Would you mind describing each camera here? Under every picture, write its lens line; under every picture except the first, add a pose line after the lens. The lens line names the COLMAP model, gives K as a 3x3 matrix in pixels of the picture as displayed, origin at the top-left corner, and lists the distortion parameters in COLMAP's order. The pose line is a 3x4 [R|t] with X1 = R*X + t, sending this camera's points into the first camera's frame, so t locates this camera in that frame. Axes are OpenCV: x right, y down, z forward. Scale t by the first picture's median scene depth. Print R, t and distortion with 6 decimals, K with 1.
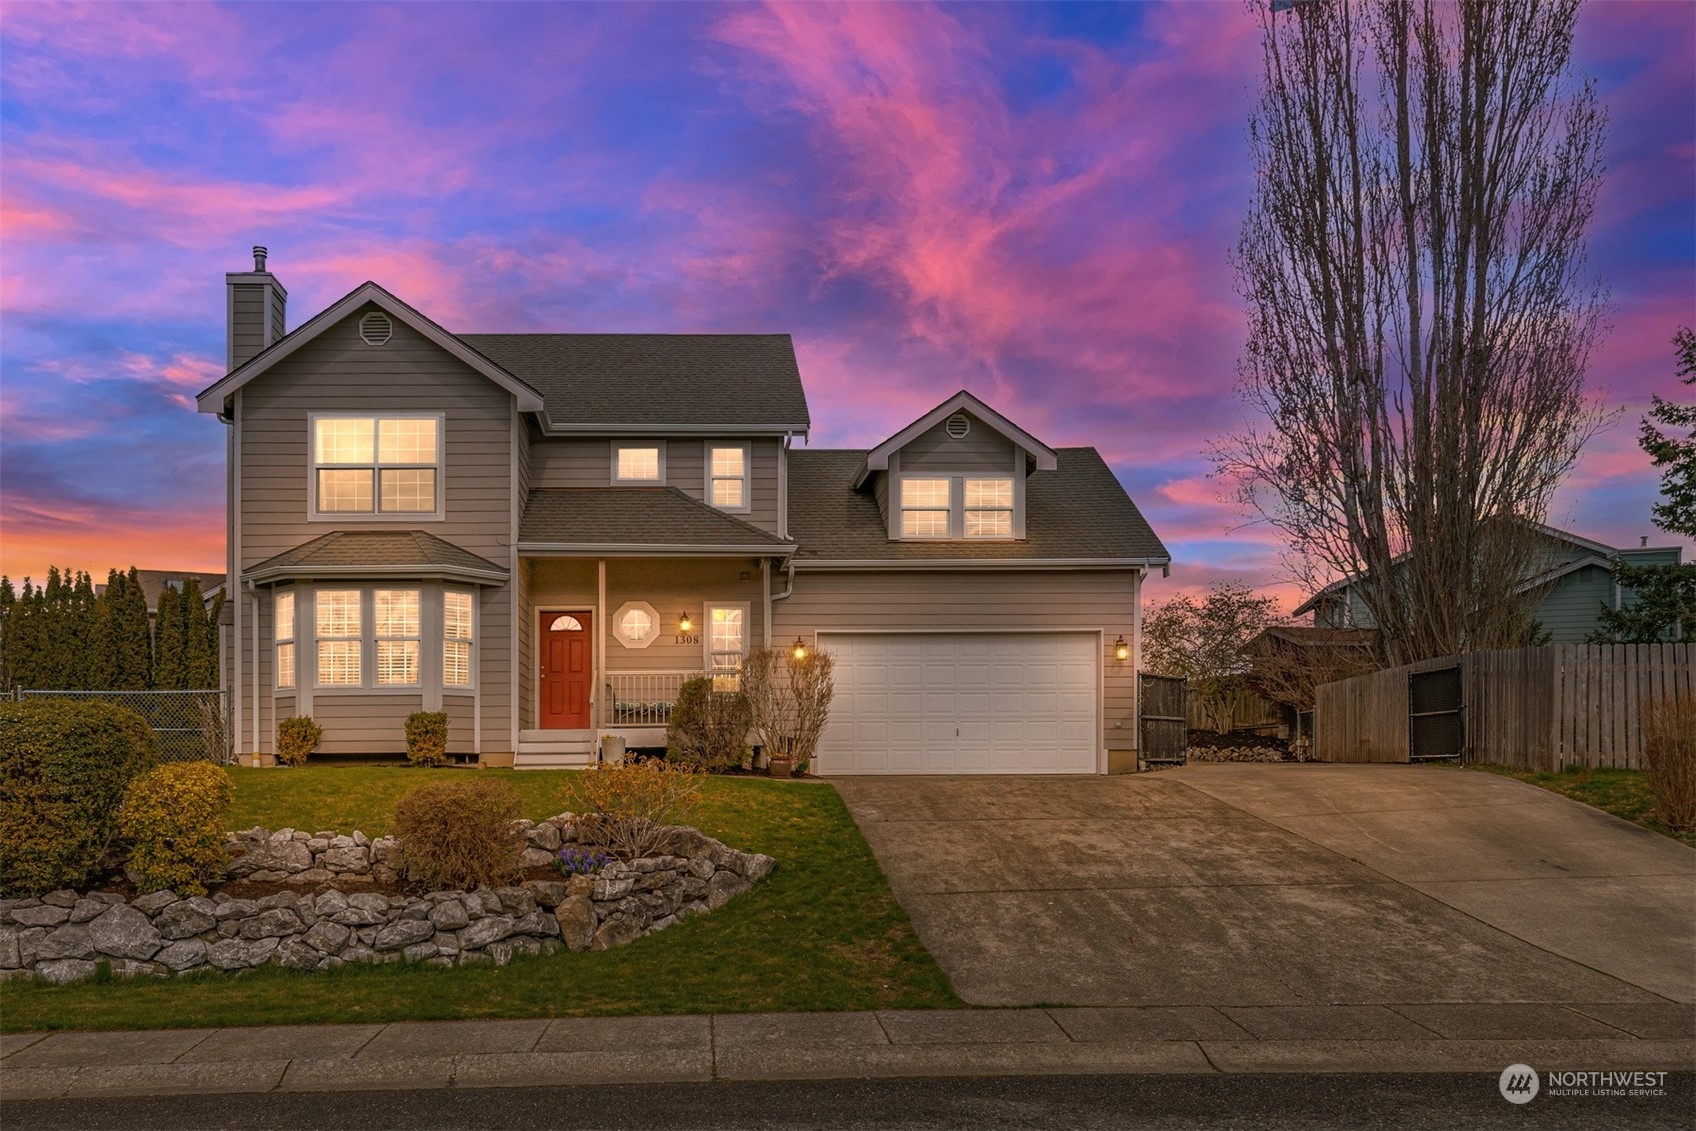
lens RADIAL K [[961.3, 0, 847.8], [0, 961.3, 561.9], [0, 0, 1]] dist [-0.004132, -0.000732]
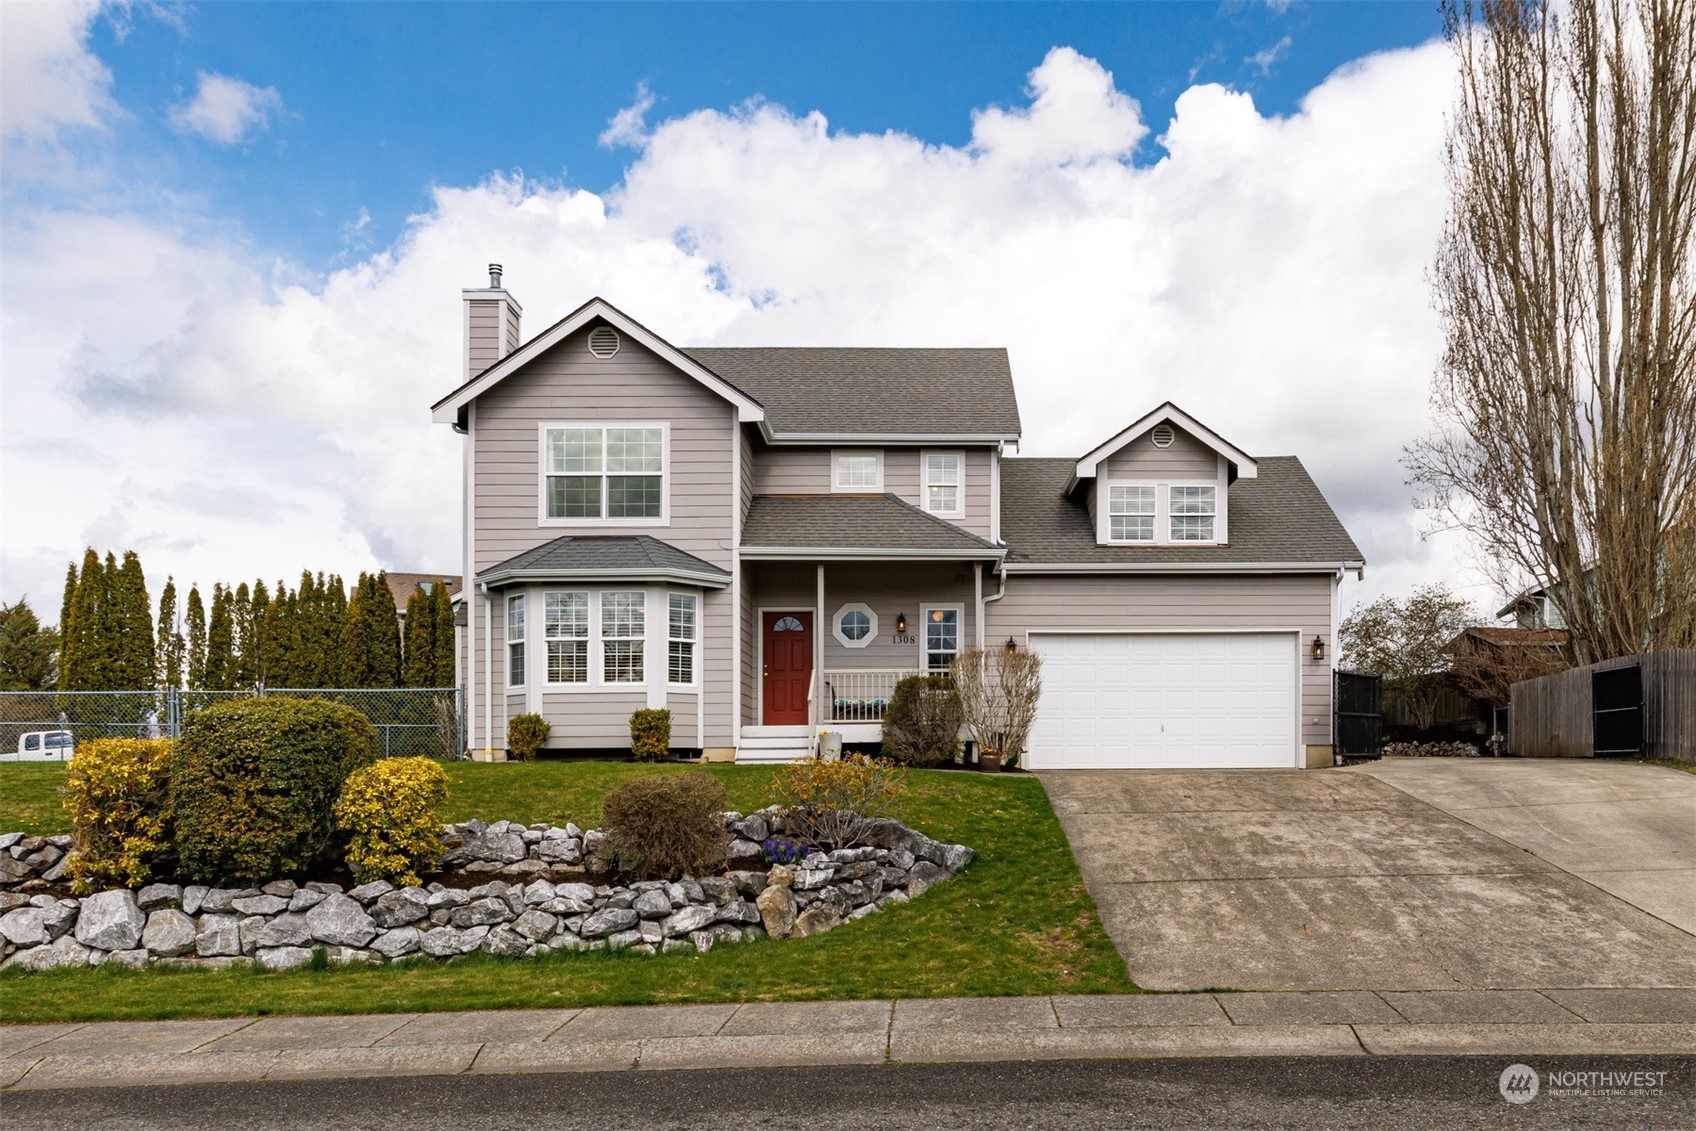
lens RADIAL K [[922.8, 0, 848.2], [0, 922.8, 568.4], [0, 0, 1]] dist [-0.002750, -0.000862]
pose [[1.000000, 0.000021, 0.000204, -0.218064], [-0.000021, 0.999999, -0.001536, 0.004494], [-0.000204, 0.001536, 0.999999, -0.005196]]
